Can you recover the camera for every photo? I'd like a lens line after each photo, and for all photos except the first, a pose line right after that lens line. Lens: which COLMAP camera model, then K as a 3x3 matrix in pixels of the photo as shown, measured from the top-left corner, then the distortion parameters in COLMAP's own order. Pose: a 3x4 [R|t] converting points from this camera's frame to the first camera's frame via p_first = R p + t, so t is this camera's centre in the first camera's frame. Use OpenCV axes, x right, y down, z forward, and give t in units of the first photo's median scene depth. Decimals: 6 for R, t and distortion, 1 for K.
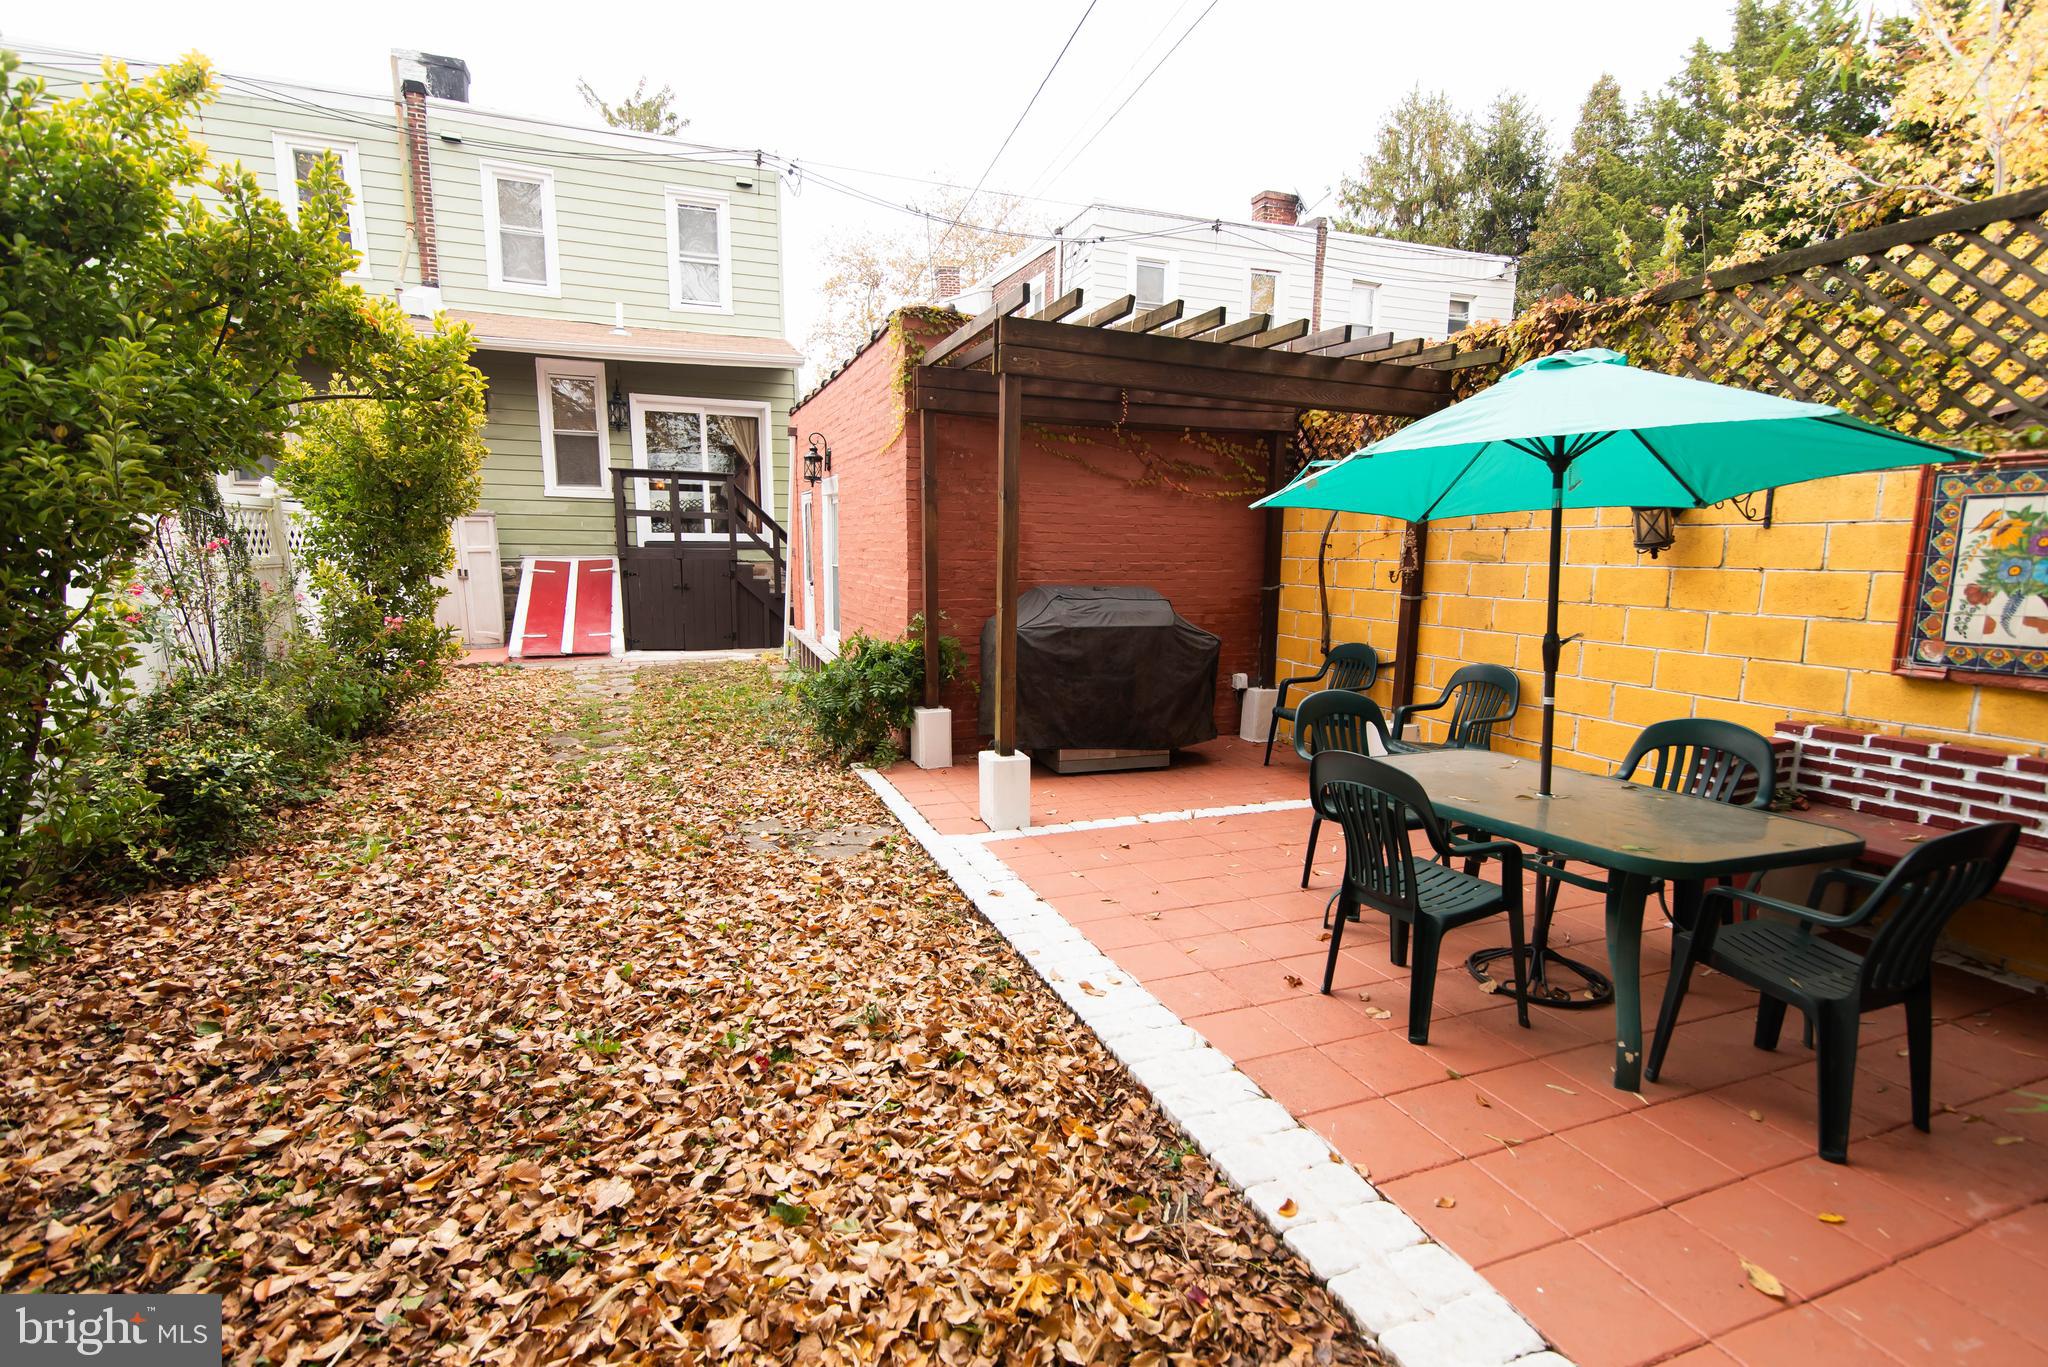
lens RADIAL K [[923.5, 0, 987.2], [0, 923.5, 684.4], [0, 0, 1]] dist [0.015691, -0.000818]
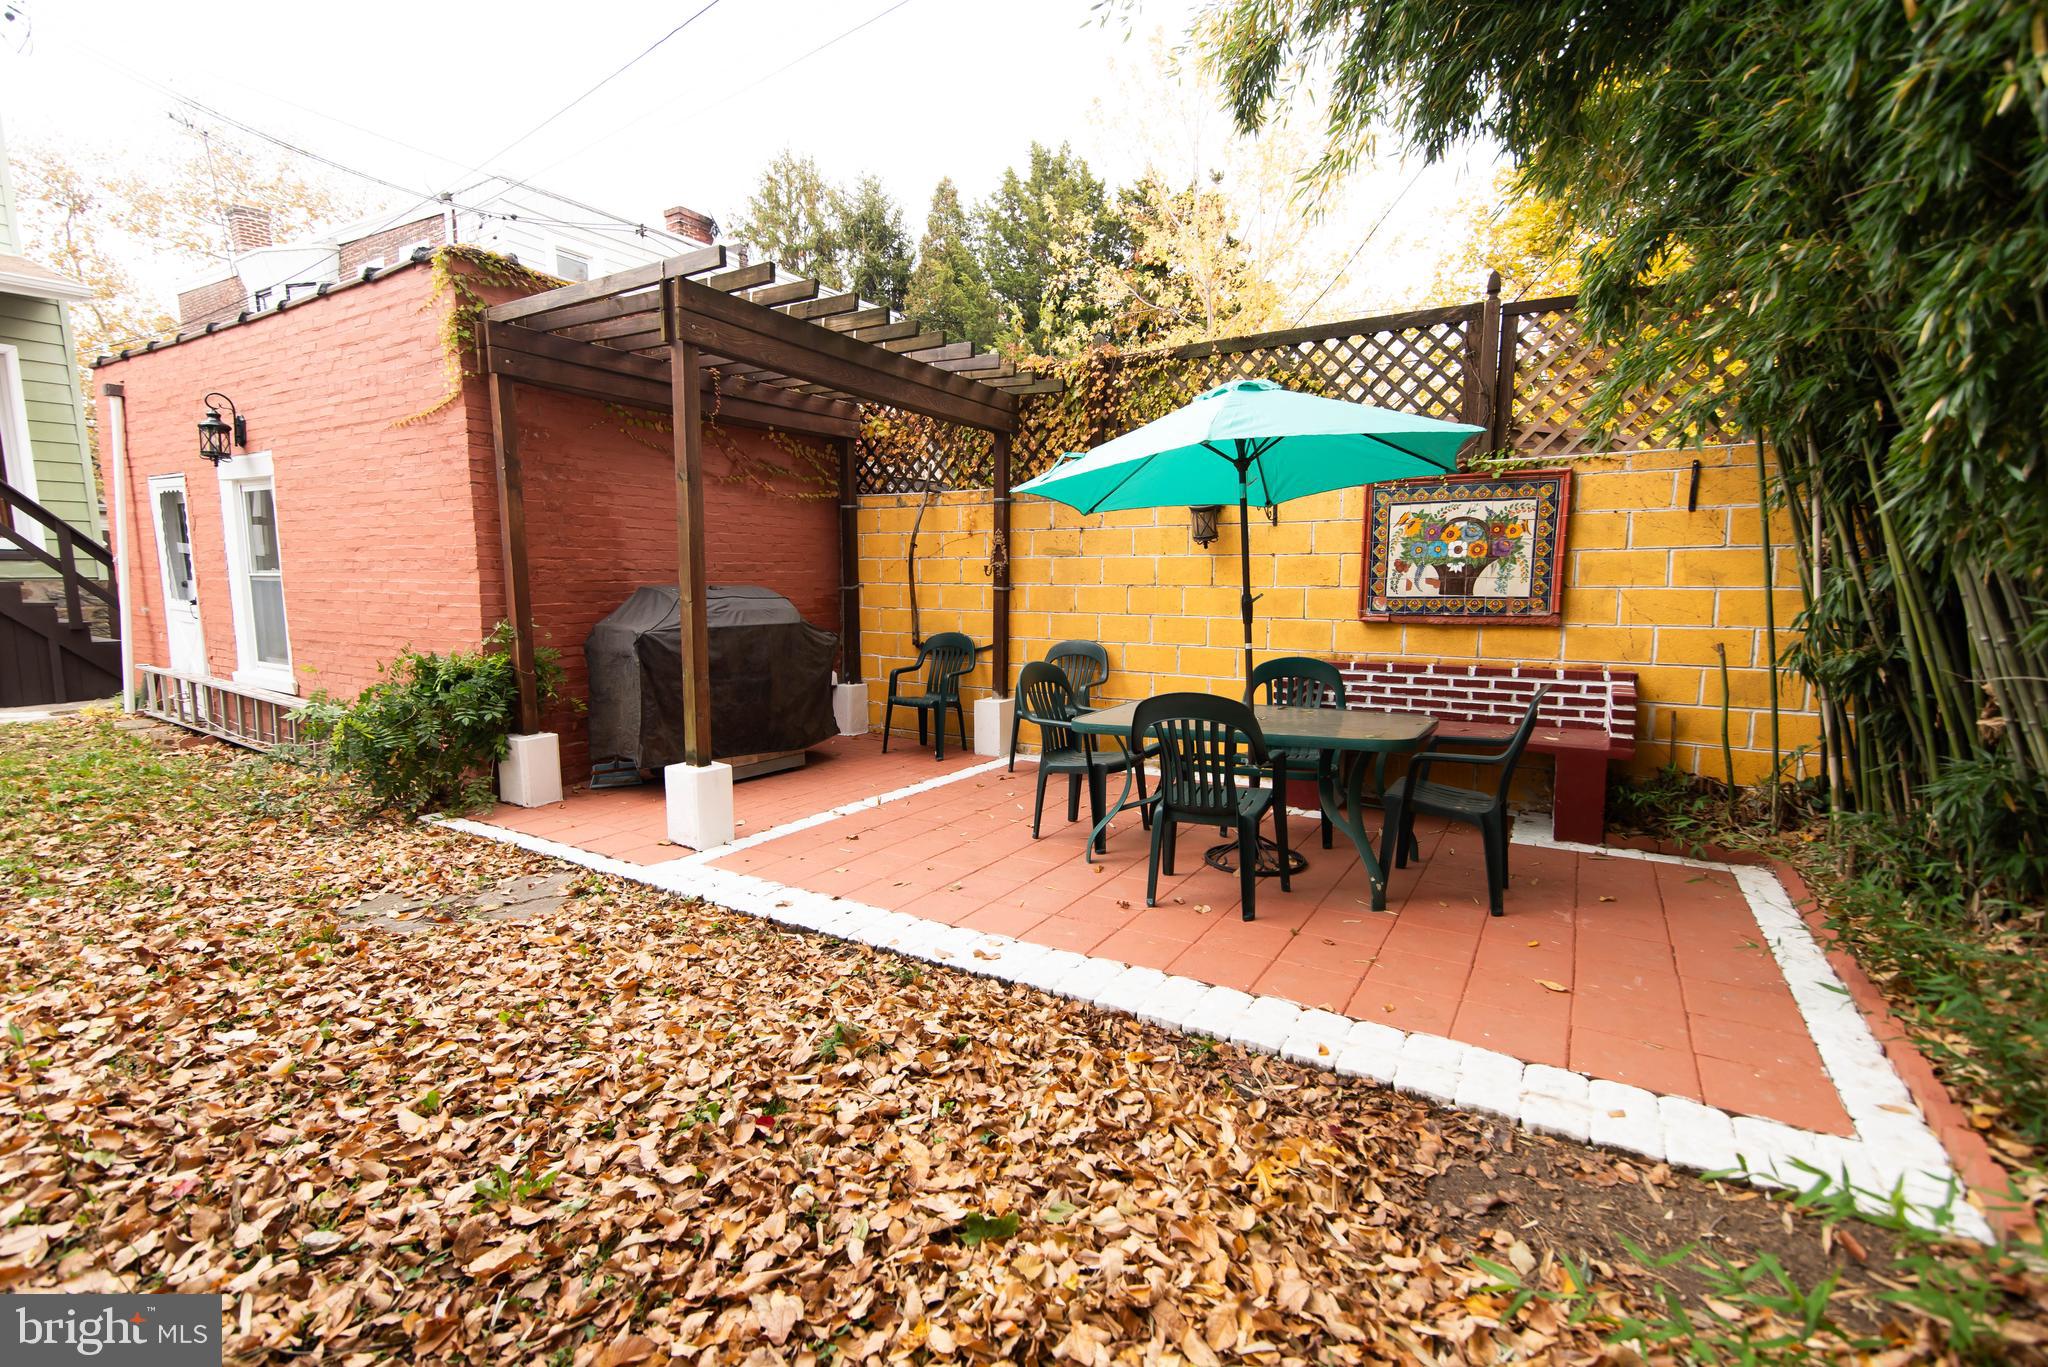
lens RADIAL K [[923.5, 0, 987.2], [0, 923.5, 684.4], [0, 0, 1]] dist [0.015691, -0.000818]
pose [[0.803864, -0.079339, 0.589498, -0.285688], [0.092954, 0.995644, 0.007244, 0.017374], [-0.587505, 0.048973, 0.807737, 0.105638]]
